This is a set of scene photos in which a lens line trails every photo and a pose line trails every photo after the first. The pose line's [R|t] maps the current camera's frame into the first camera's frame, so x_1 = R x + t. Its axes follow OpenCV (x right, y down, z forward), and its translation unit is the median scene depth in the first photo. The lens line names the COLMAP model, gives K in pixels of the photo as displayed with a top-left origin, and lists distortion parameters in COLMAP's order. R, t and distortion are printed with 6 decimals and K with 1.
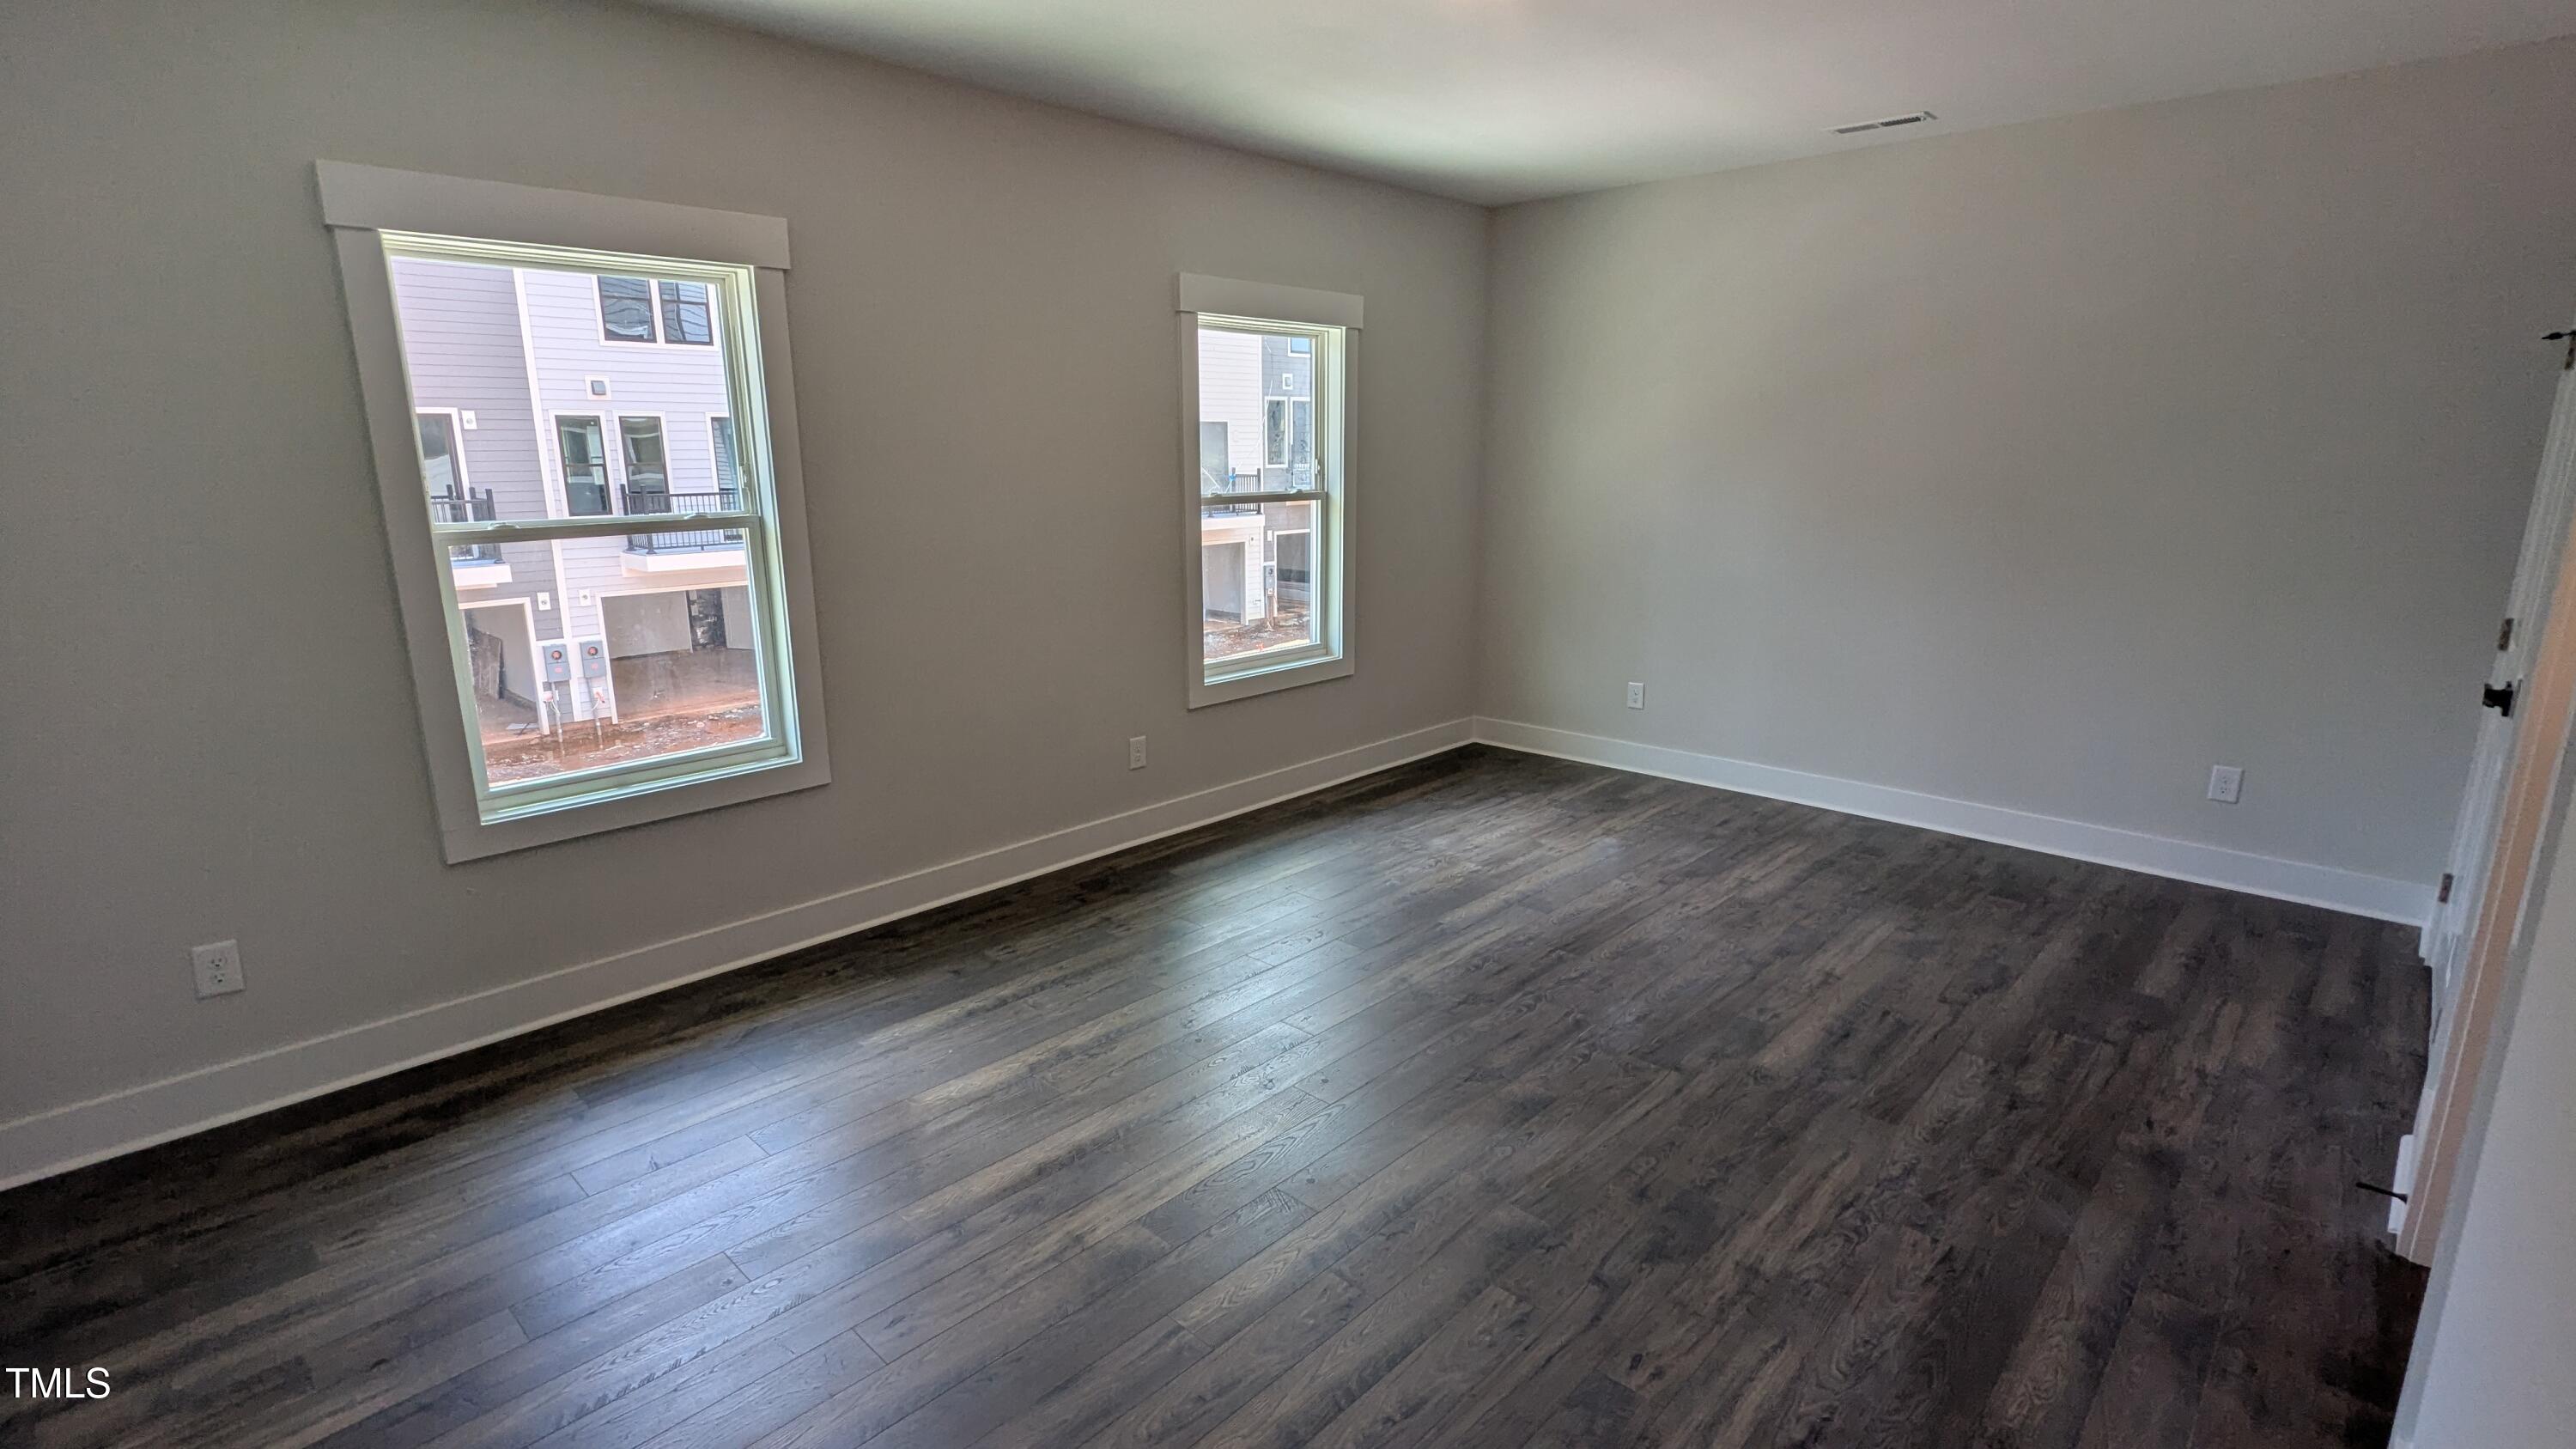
lens RADIAL K [[1220.0, 0, 1290.9], [0, 1220.0, 723.8], [0, 0, 1]] dist [-0.000144, -0.000052]
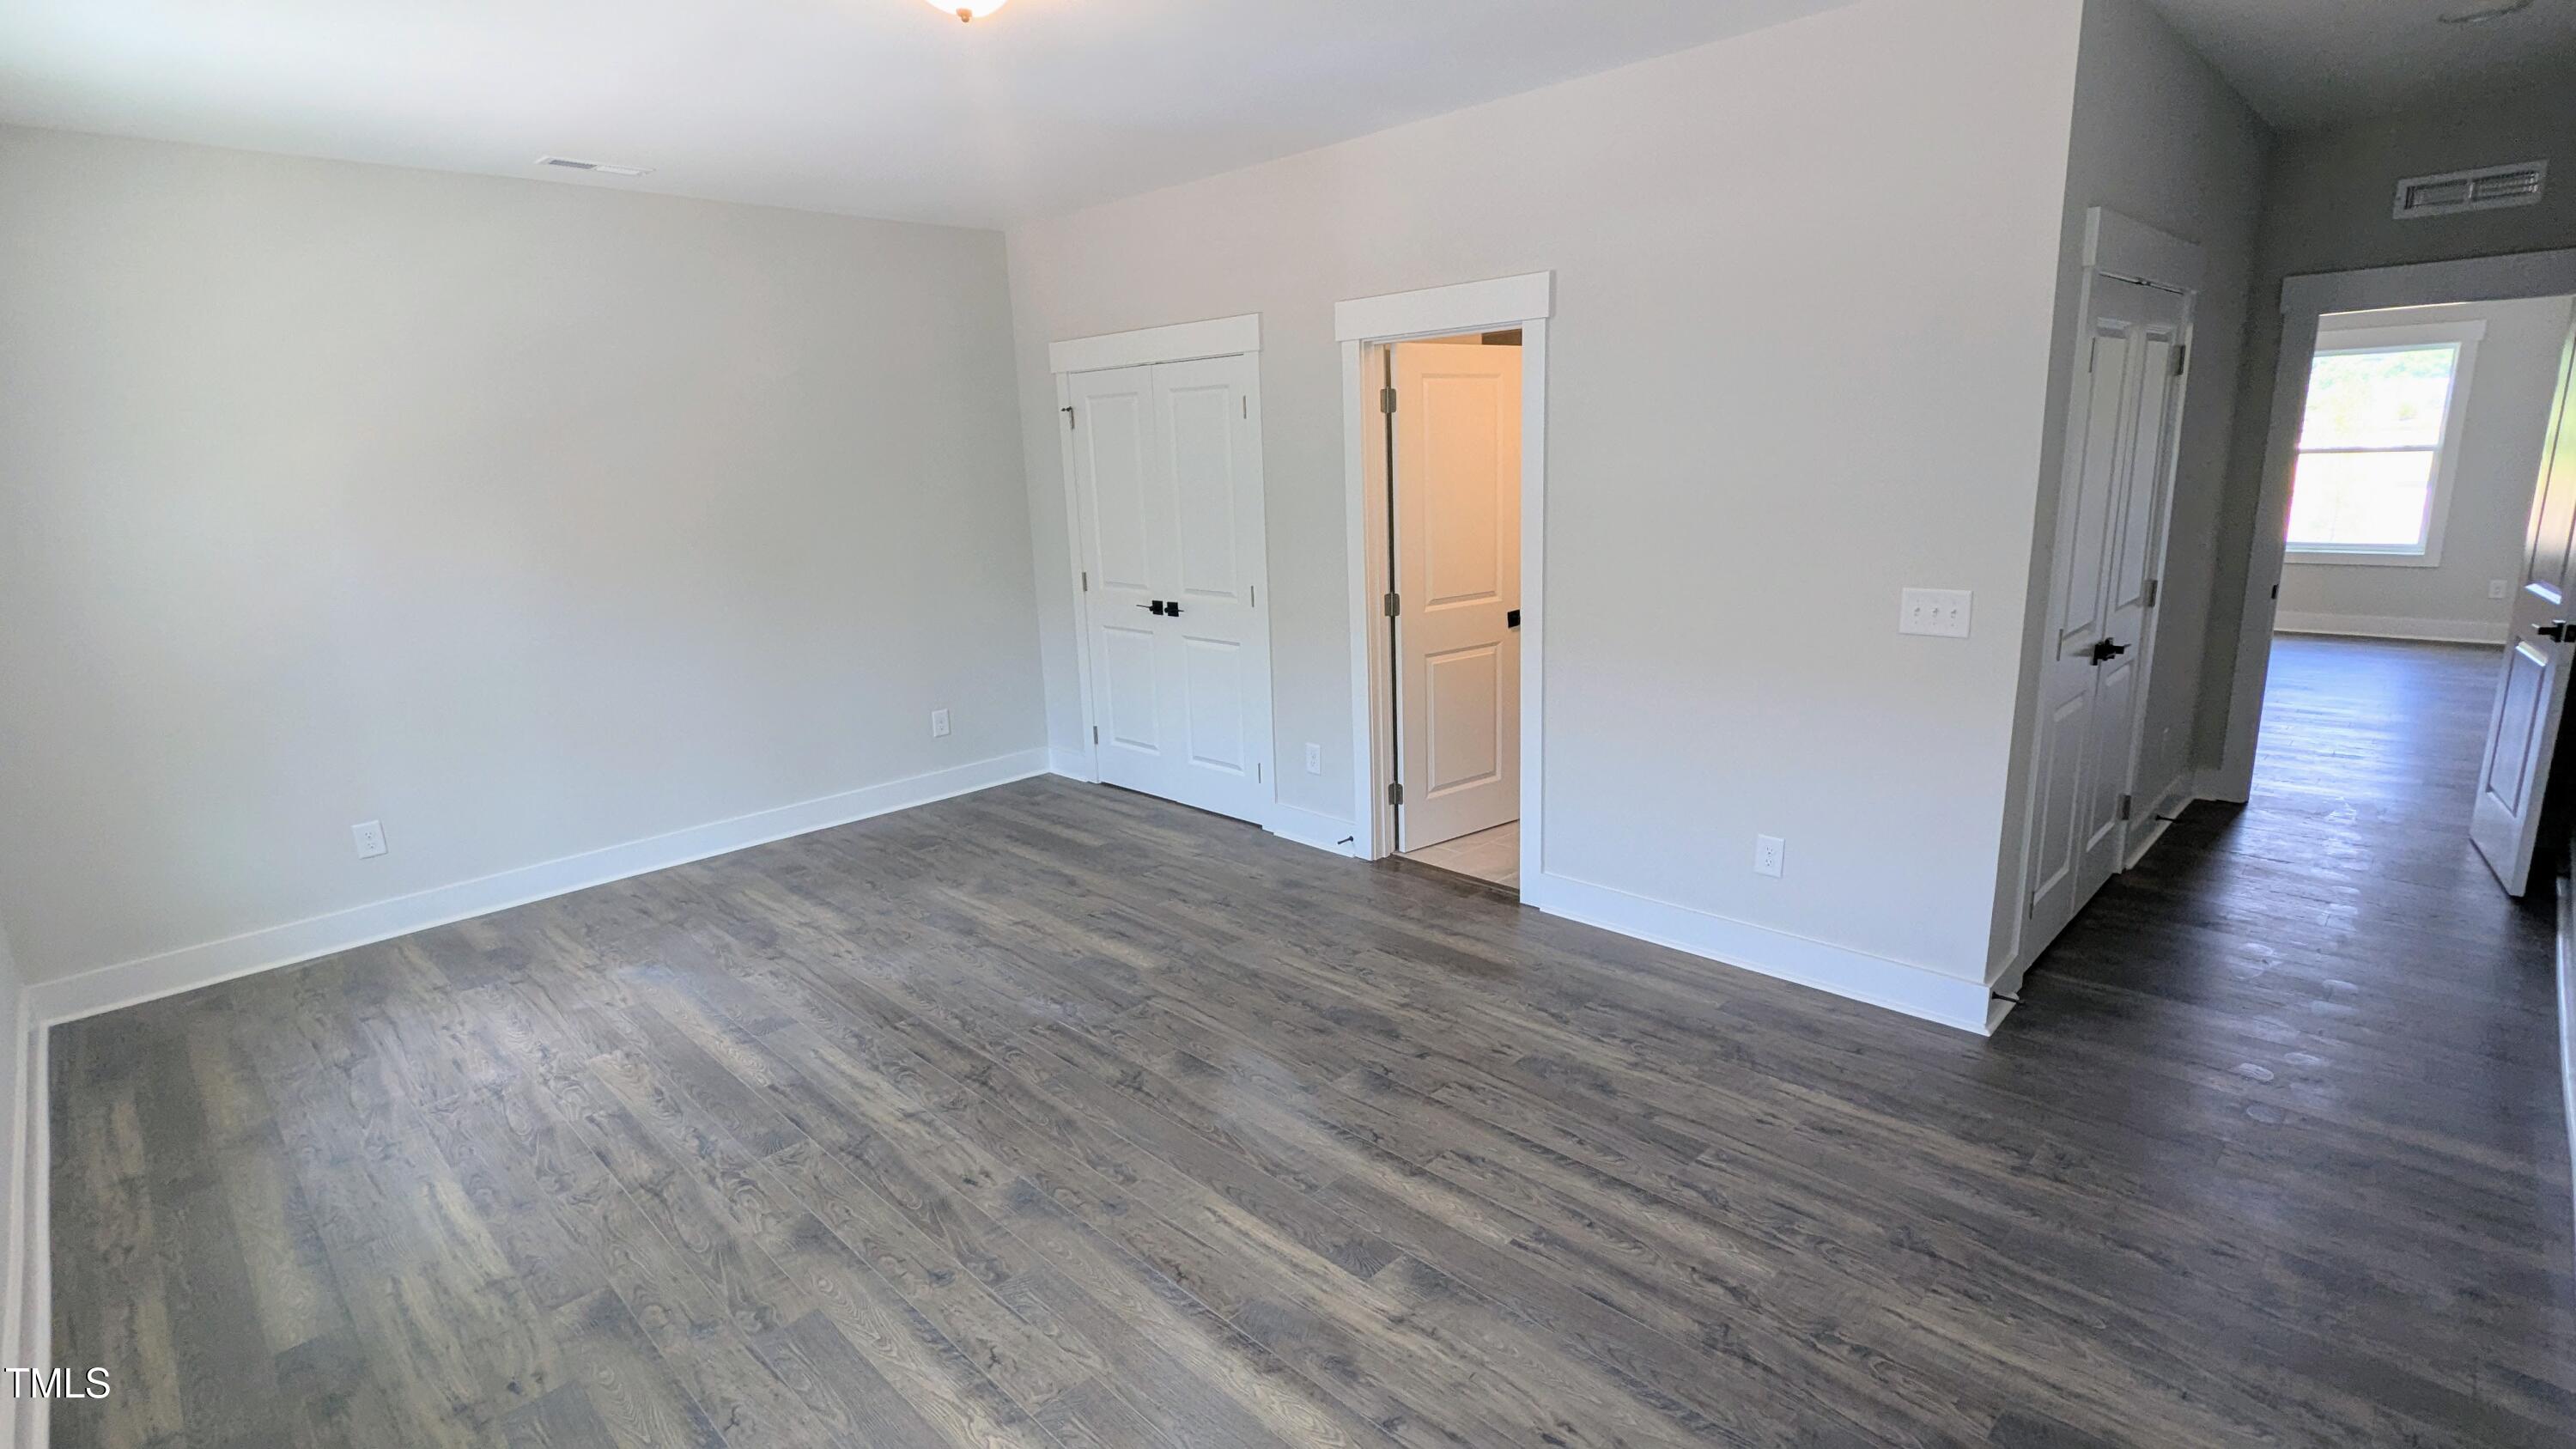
lens RADIAL K [[1220.0, 0, 1291.2], [0, 1220.0, 727.9], [0, 0, 1]] dist [-0.000144, -0.000052]
pose [[0.018170, -0.222287, 0.974812, -0.593716], [0.263395, 0.941597, 0.209803, -0.135186], [-0.964517, 0.252948, 0.075658, 0.535921]]
